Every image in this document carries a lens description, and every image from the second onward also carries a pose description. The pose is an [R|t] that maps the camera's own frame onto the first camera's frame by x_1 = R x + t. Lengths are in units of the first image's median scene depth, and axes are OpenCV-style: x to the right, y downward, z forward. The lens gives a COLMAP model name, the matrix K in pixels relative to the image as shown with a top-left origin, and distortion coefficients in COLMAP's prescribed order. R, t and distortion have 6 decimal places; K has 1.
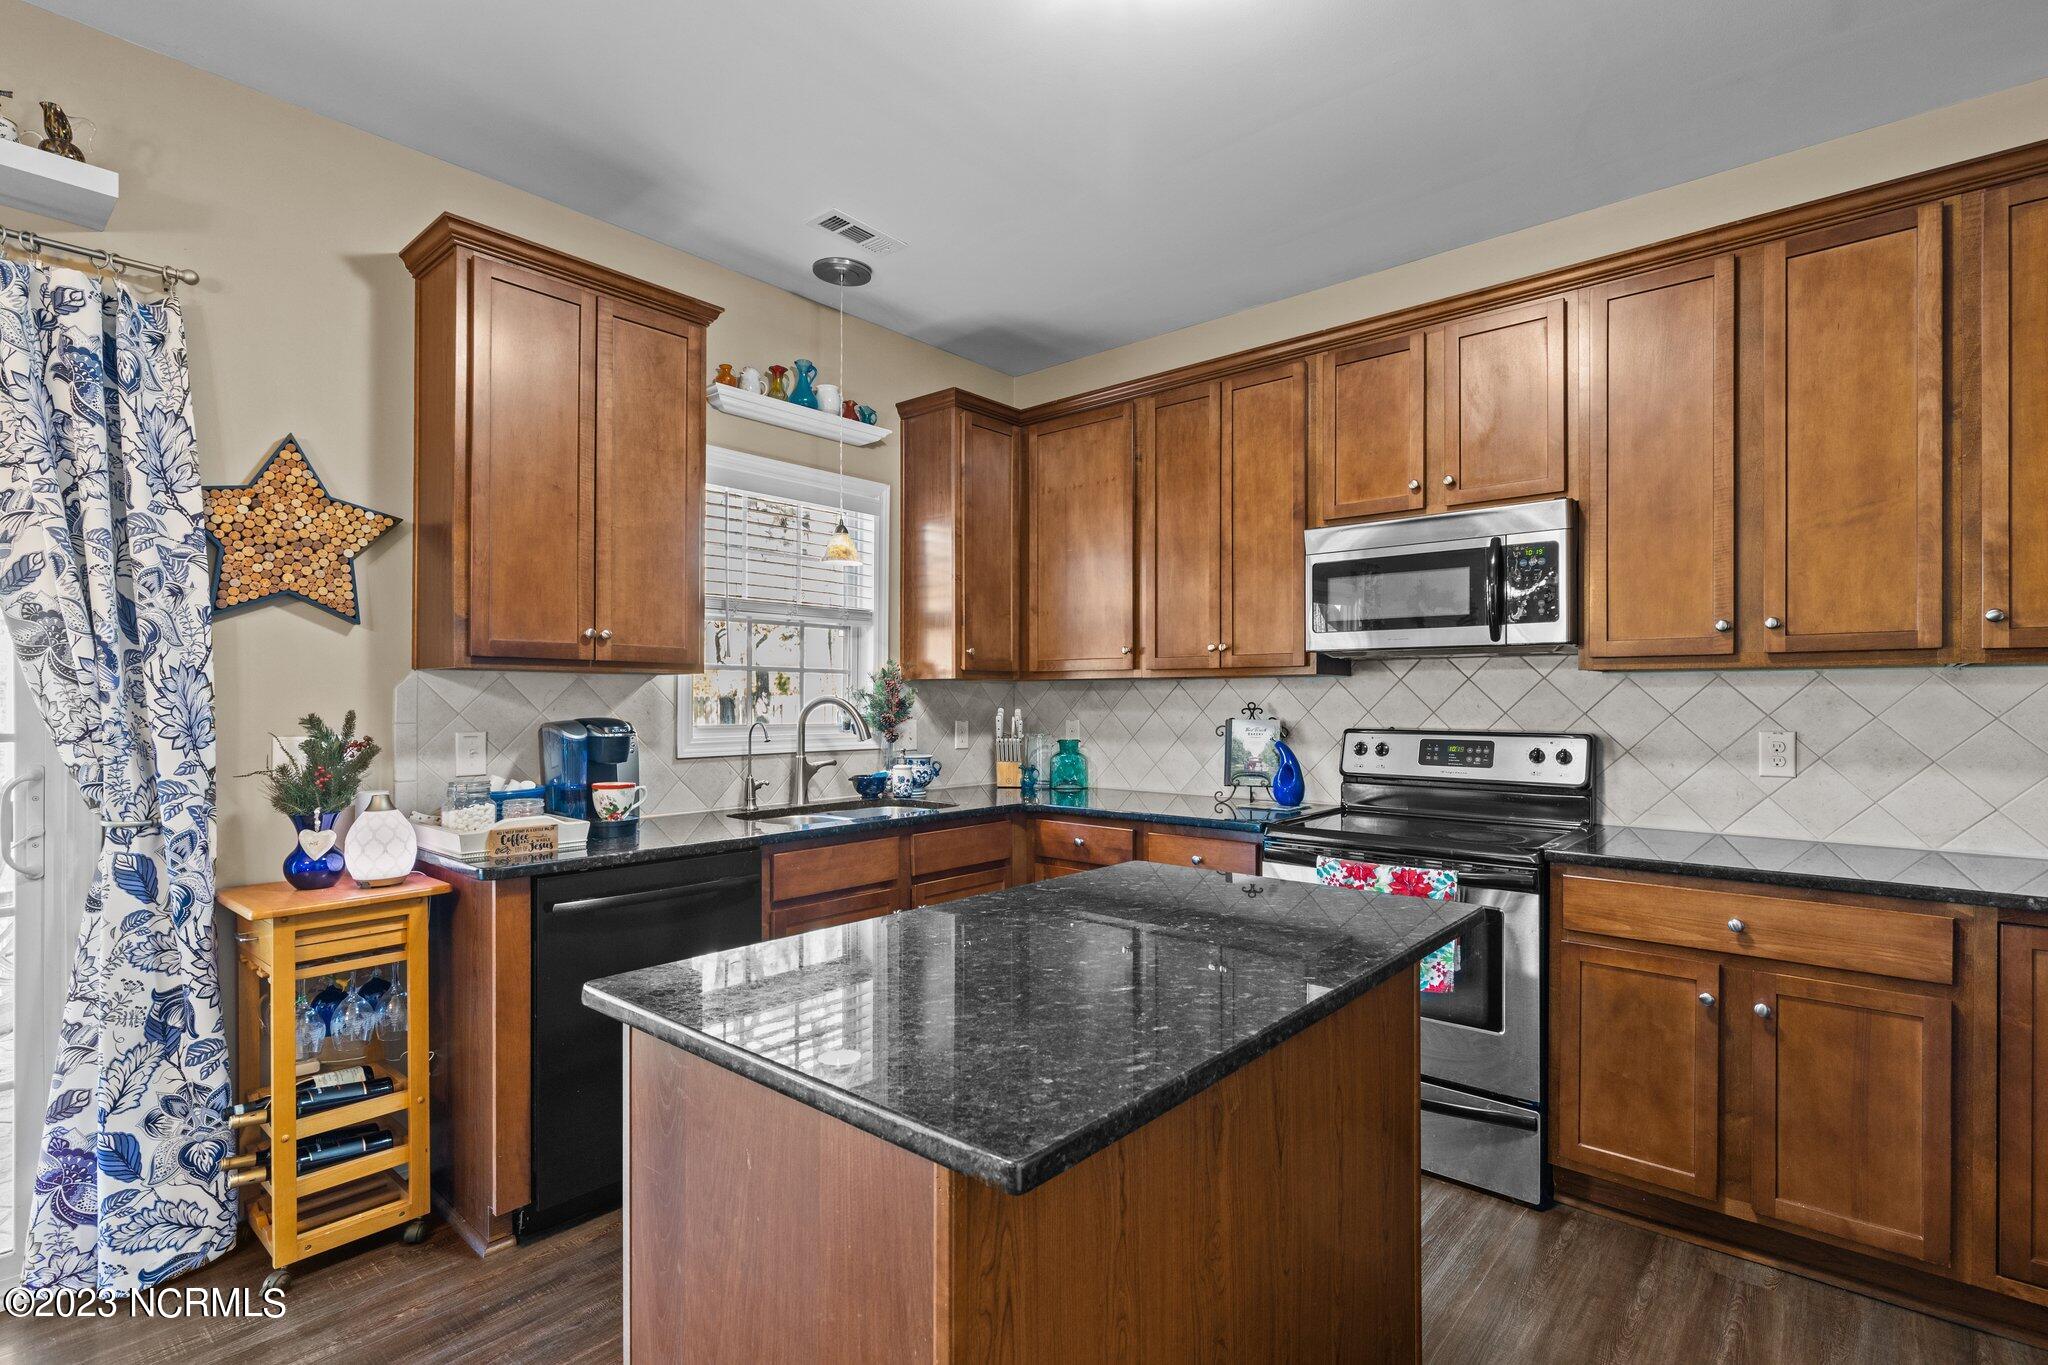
lens RADIAL K [[961.5, 0, 1031.1], [0, 961.5, 697.2], [0, 0, 1]] dist [0.001360, 0.000394]
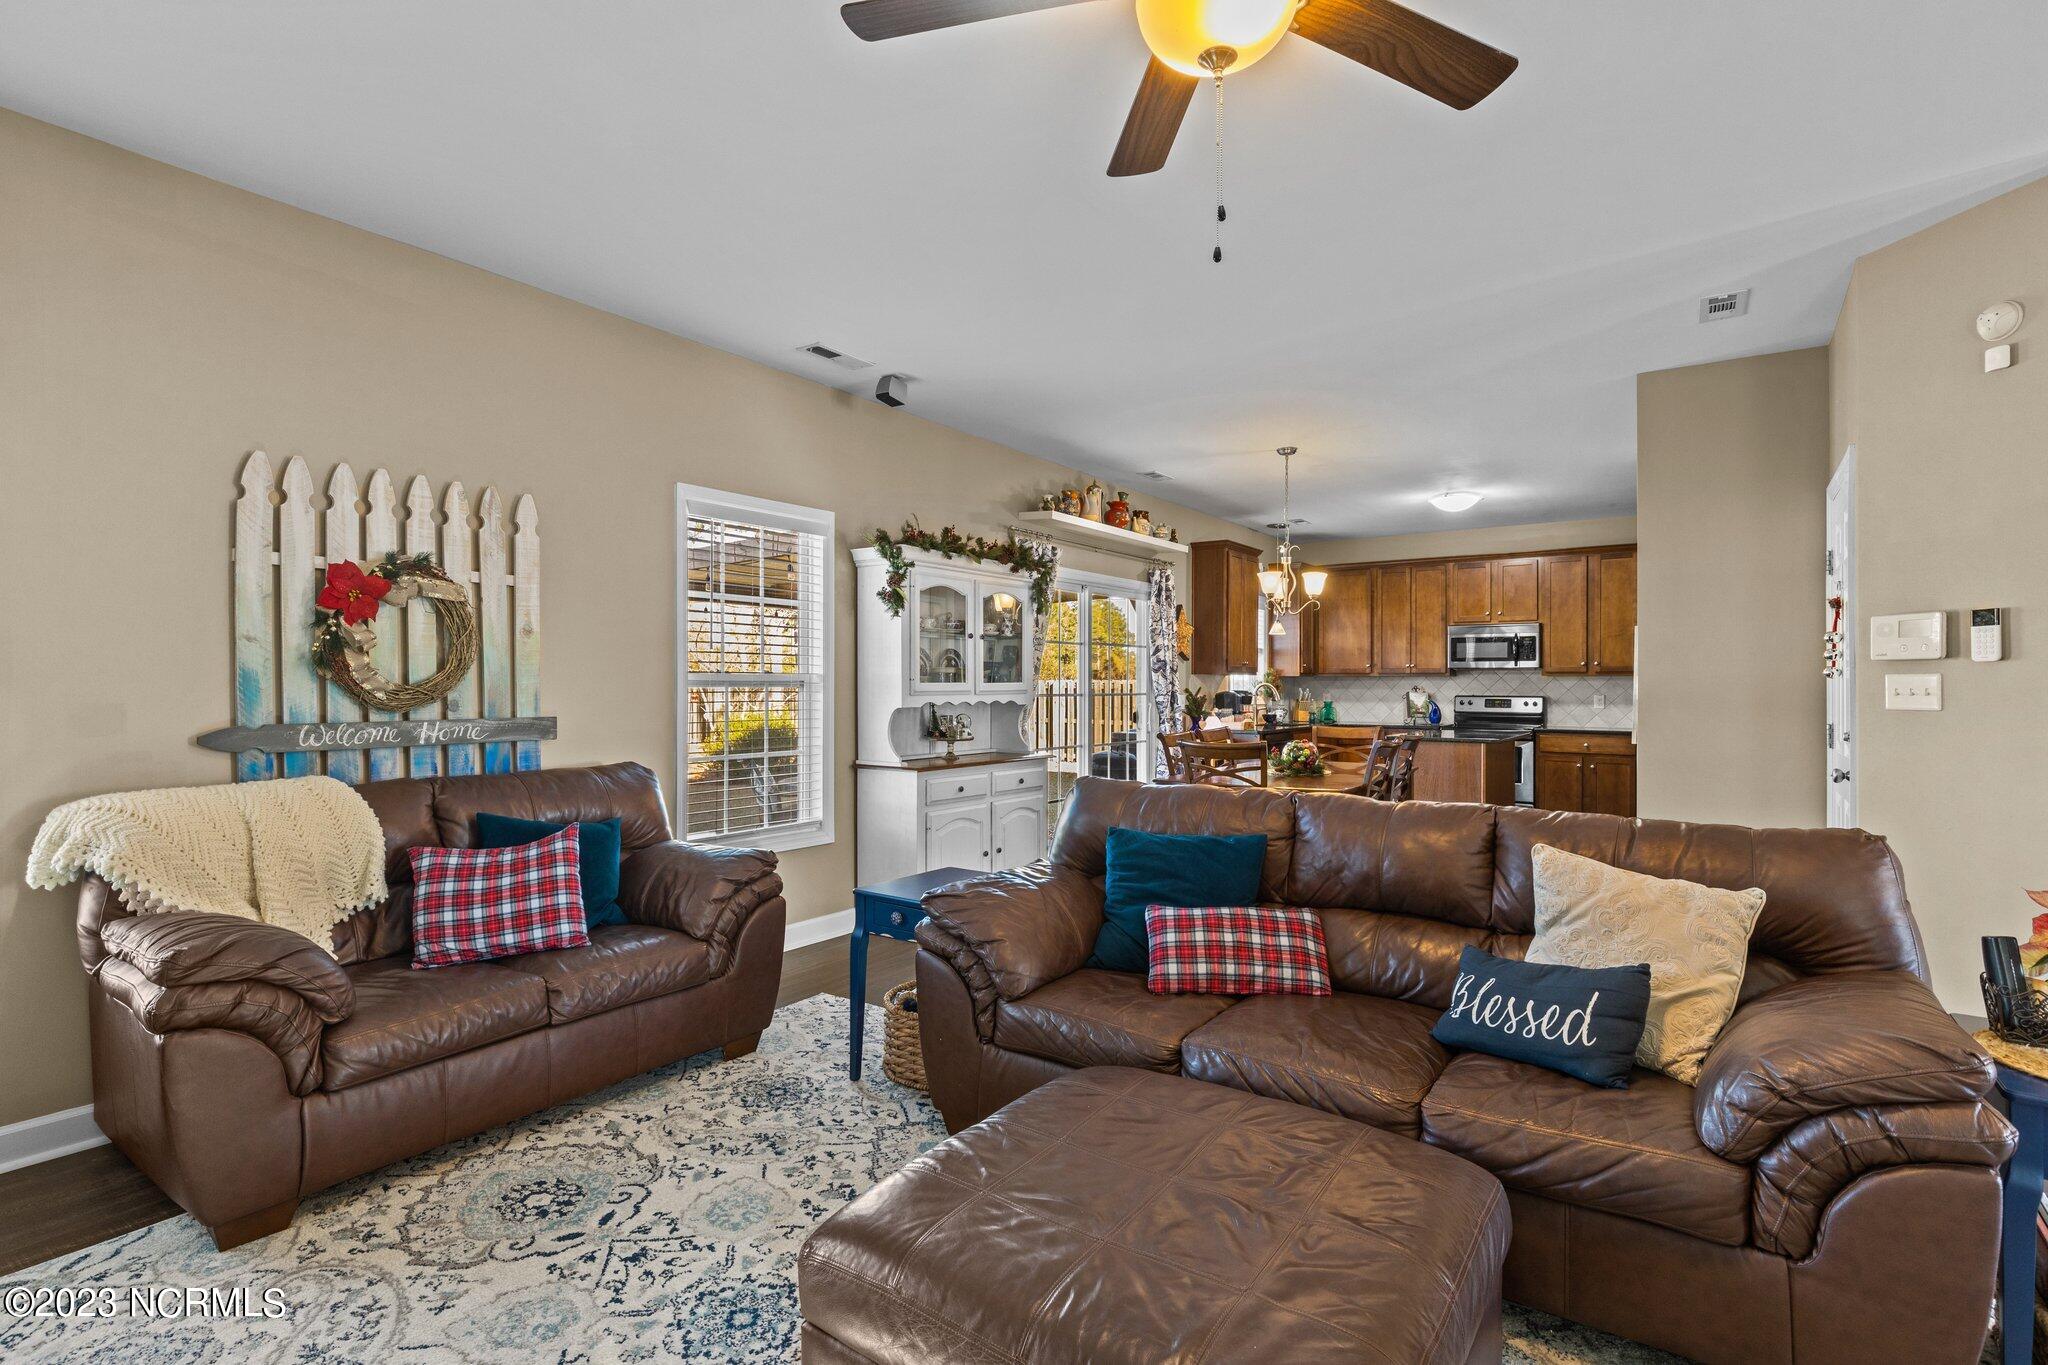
lens RADIAL K [[961.5, 0, 1027.0], [0, 961.5, 684.1], [0, 0, 1]] dist [0.001360, 0.000394]
pose [[0.995779, 0.002914, 0.091740, -1.399687], [-0.002976, 0.999995, 0.000536, 0.002754], [-0.091738, -0.000807, 0.995783, -1.988671]]
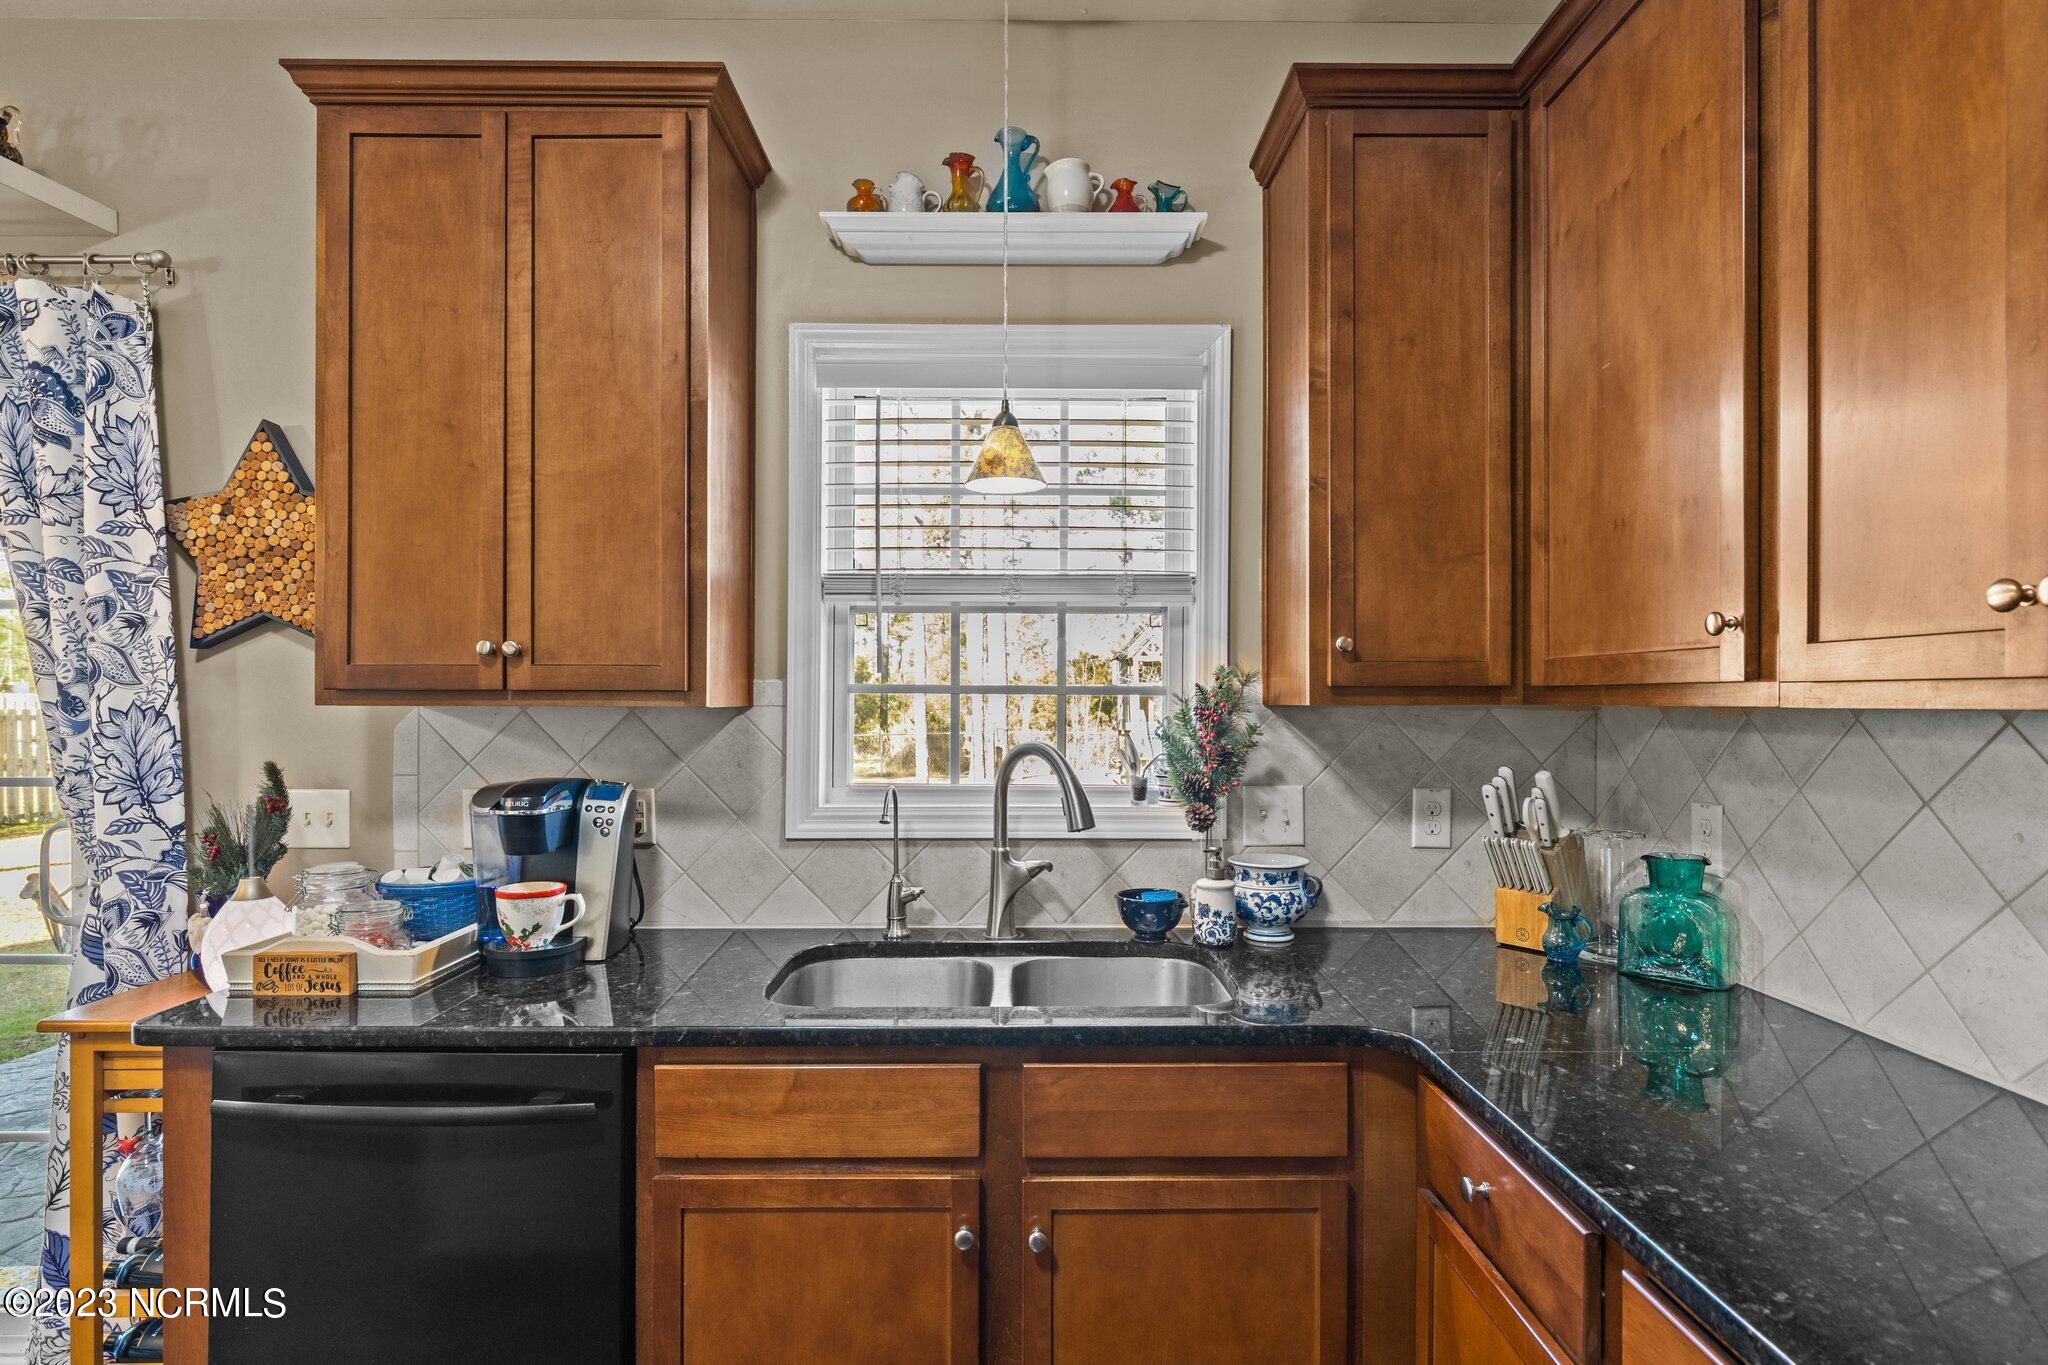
lens RADIAL K [[1032.9, 0, 1032.0], [0, 1032.9, 702.0], [0, 0, 1]] dist [-0.005396, 0.001419]
pose [[0.658357, 0.001425, -0.752704, 0.275349], [0.001286, 0.999995, 0.003017, -0.030831], [0.752705, -0.002954, 0.658352, 0.786901]]
